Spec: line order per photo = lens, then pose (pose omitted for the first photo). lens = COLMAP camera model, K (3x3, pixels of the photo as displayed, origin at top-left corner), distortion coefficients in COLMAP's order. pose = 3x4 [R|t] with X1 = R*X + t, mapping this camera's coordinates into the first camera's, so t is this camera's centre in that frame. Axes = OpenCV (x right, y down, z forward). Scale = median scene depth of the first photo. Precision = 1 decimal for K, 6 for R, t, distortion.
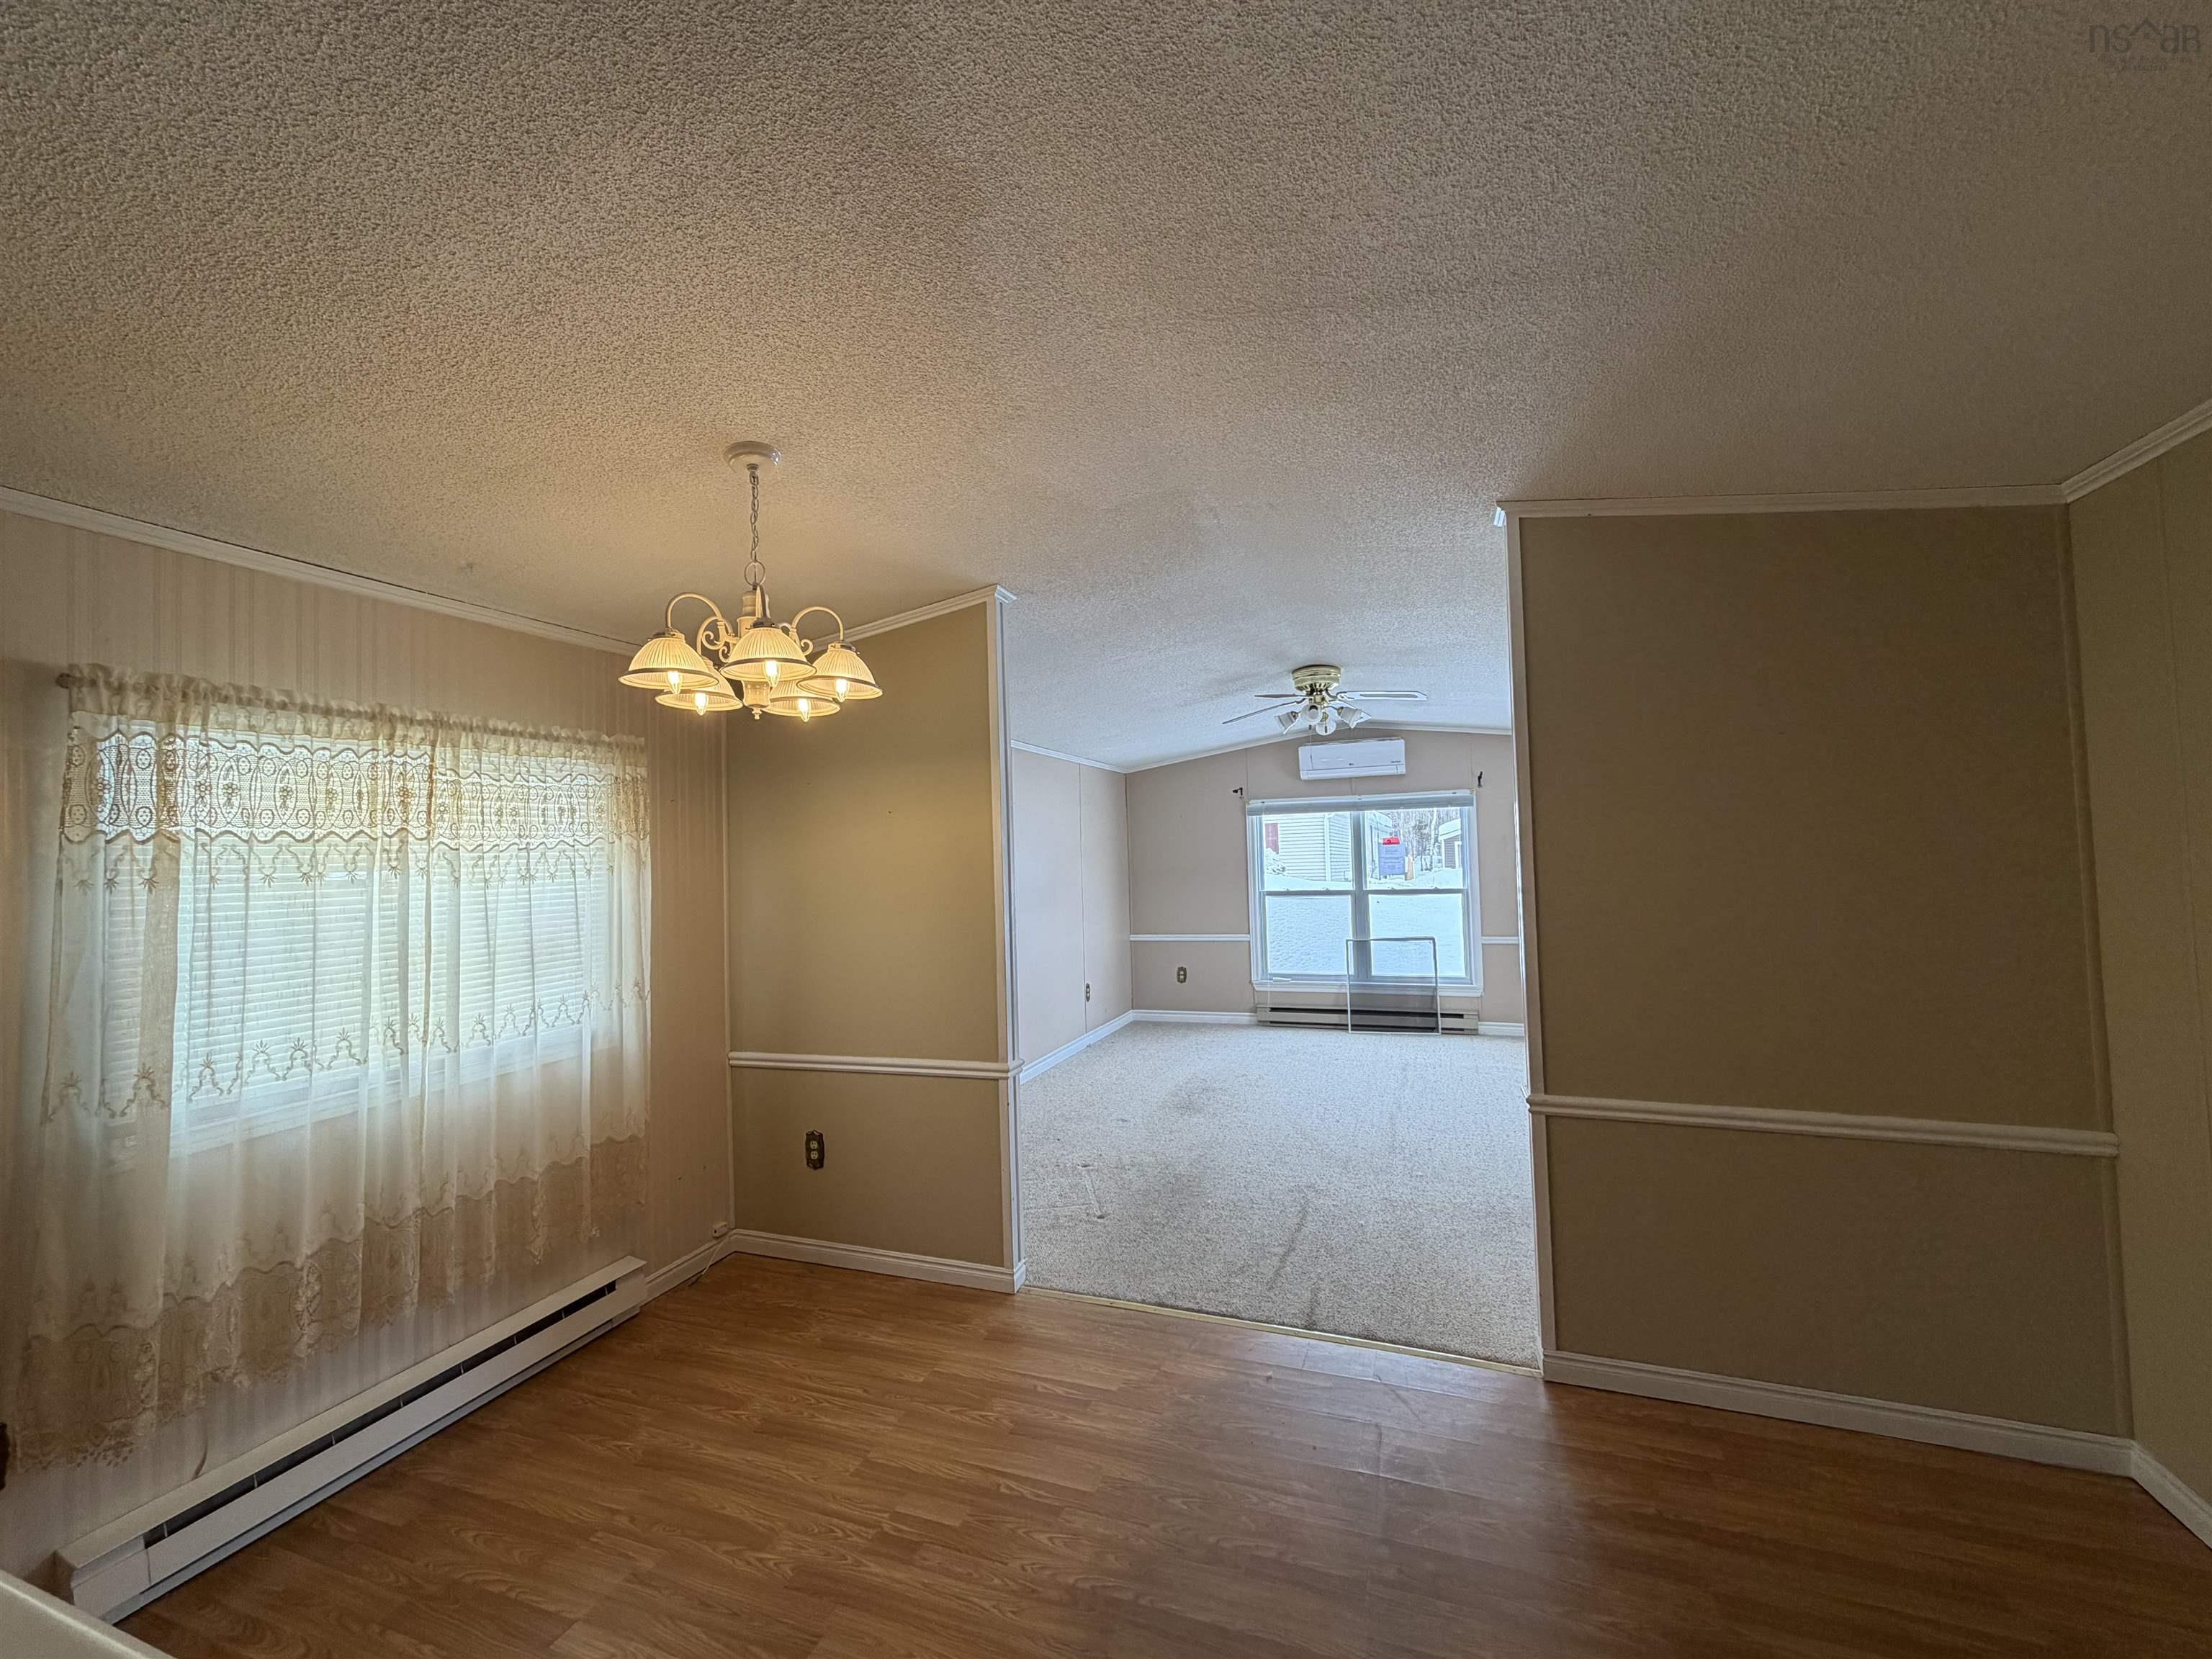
lens RADIAL K [[879.7, 0, 1100.5], [0, 879.7, 828.3], [0, 0, 1]] dist [-0.000250, -0.000029]
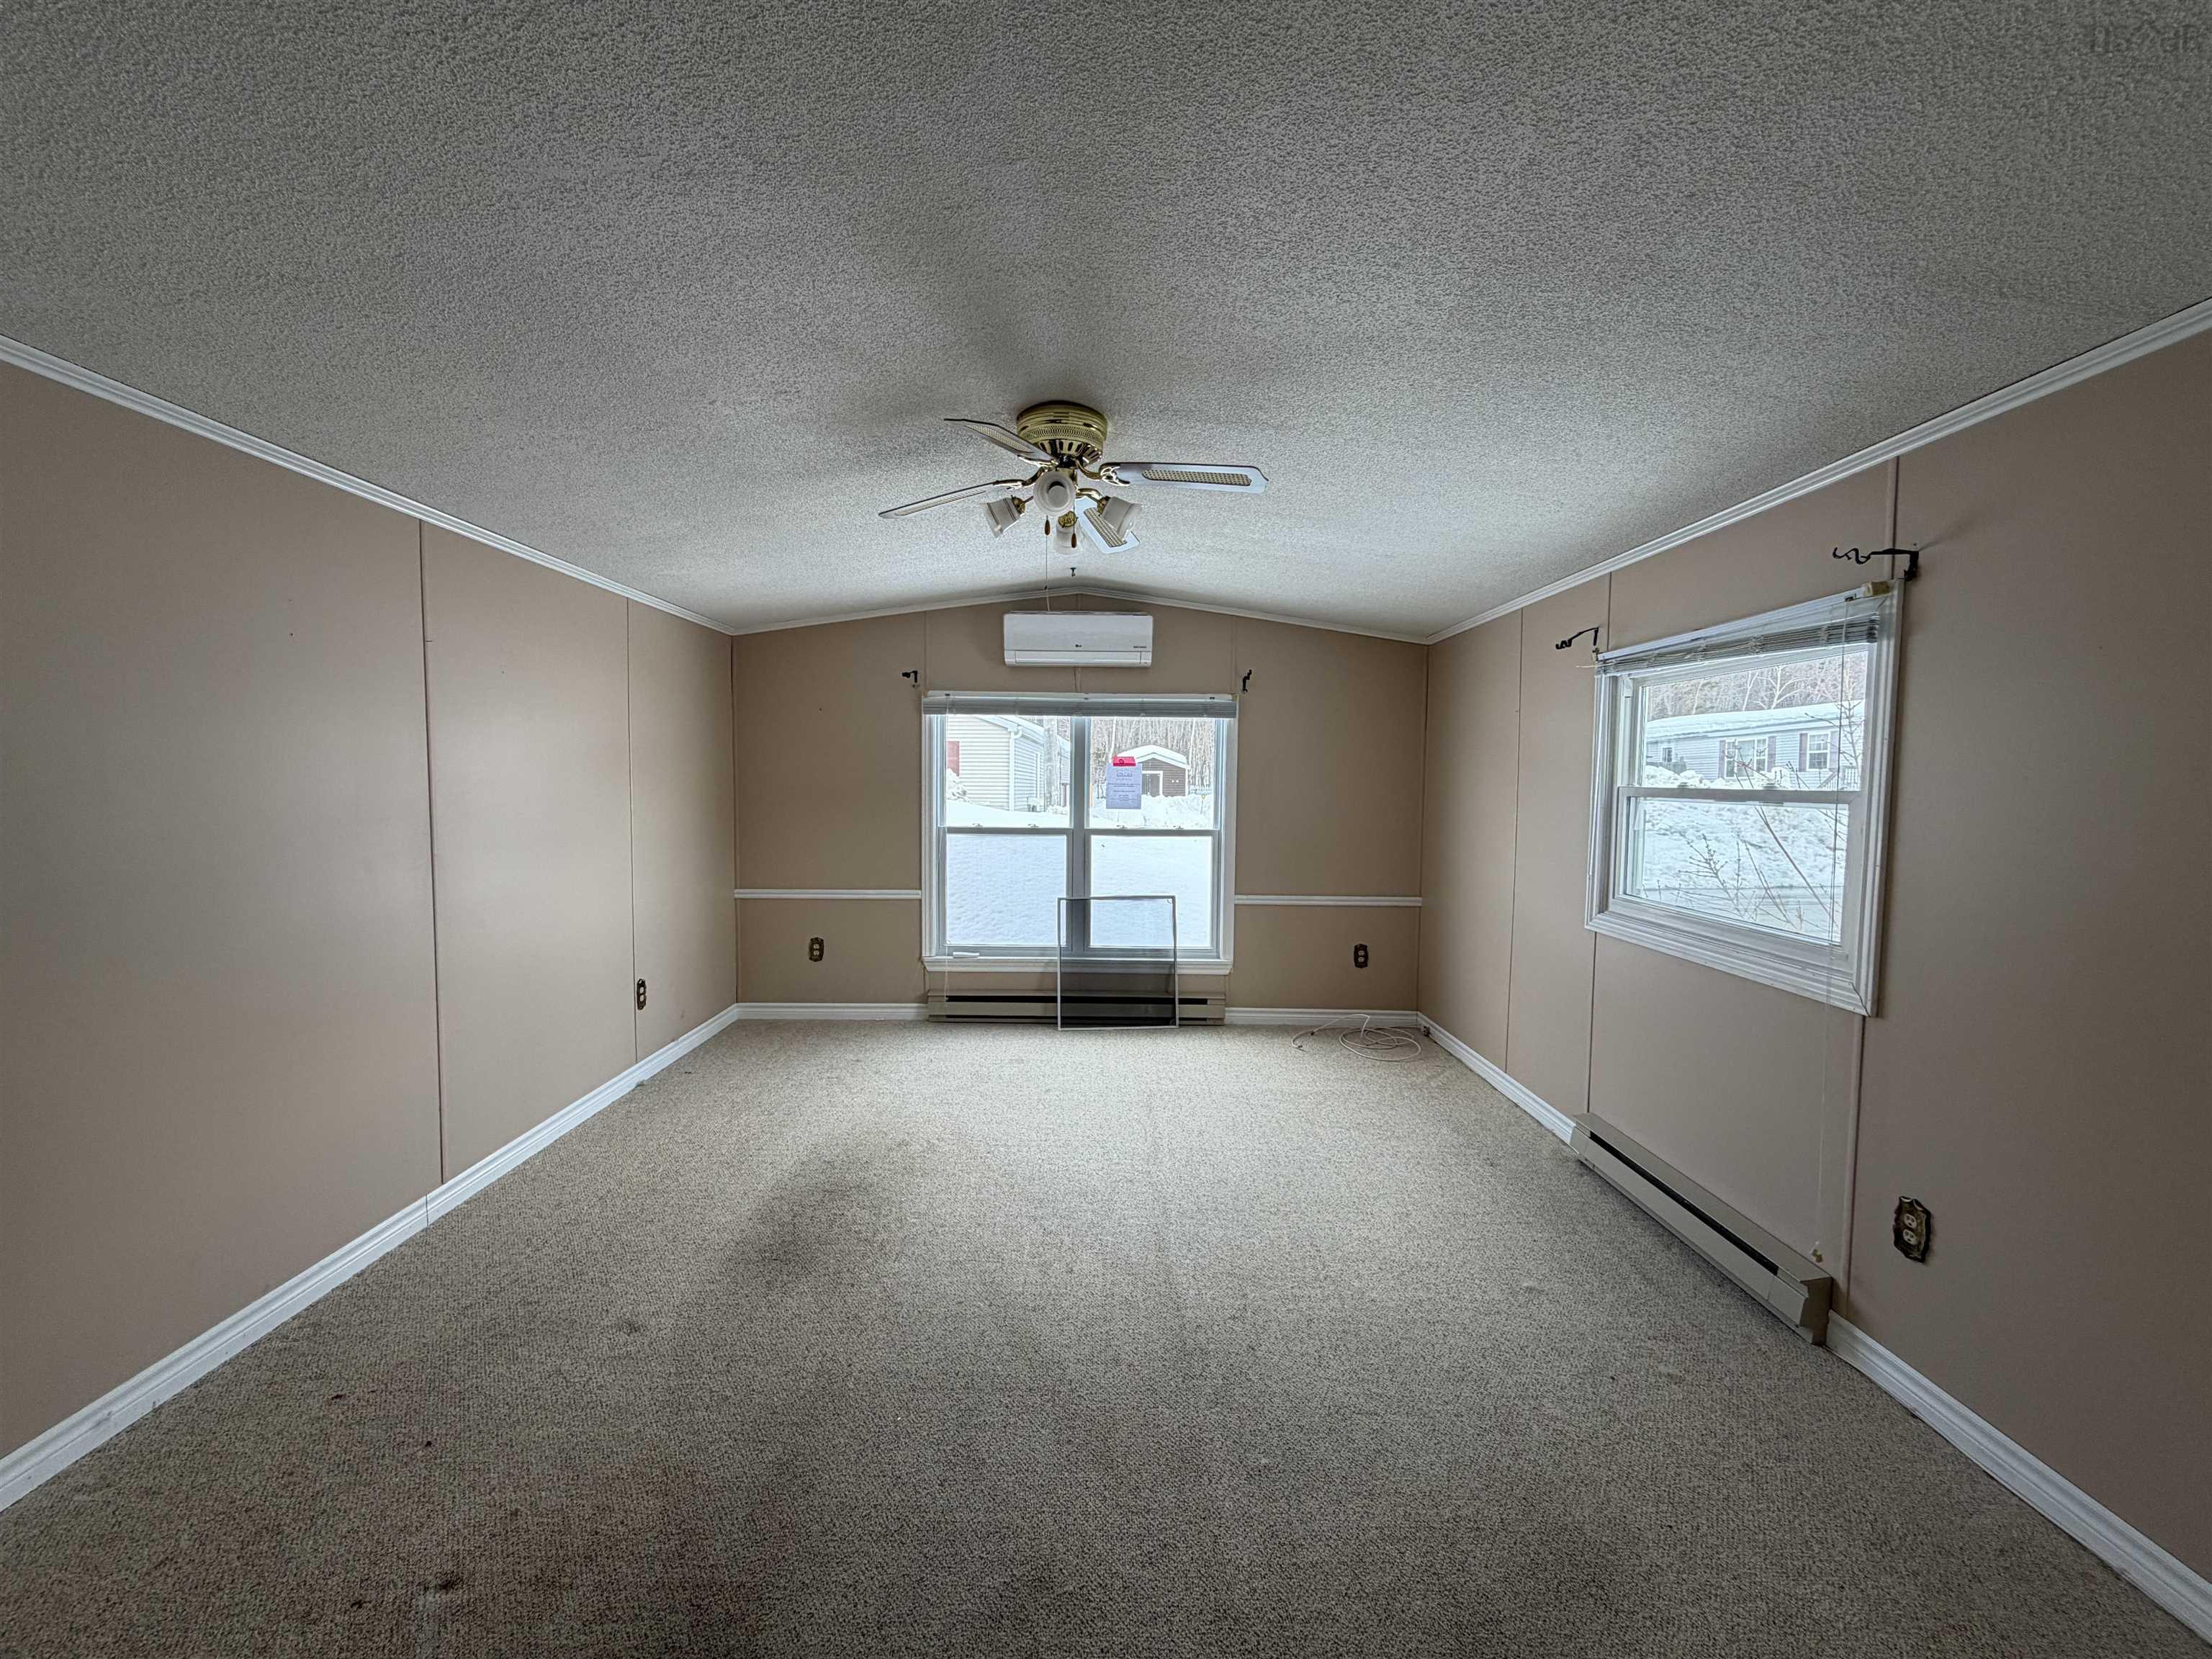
lens RADIAL K [[879.7, 0, 1102.5], [0, 879.7, 836.2], [0, 0, 1]] dist [-0.000250, -0.000029]
pose [[0.934289, 0.015611, 0.356173, 0.059646], [-0.049951, 0.994918, 0.087422, 0.013473], [-0.352999, -0.099469, 0.930321, 0.334905]]
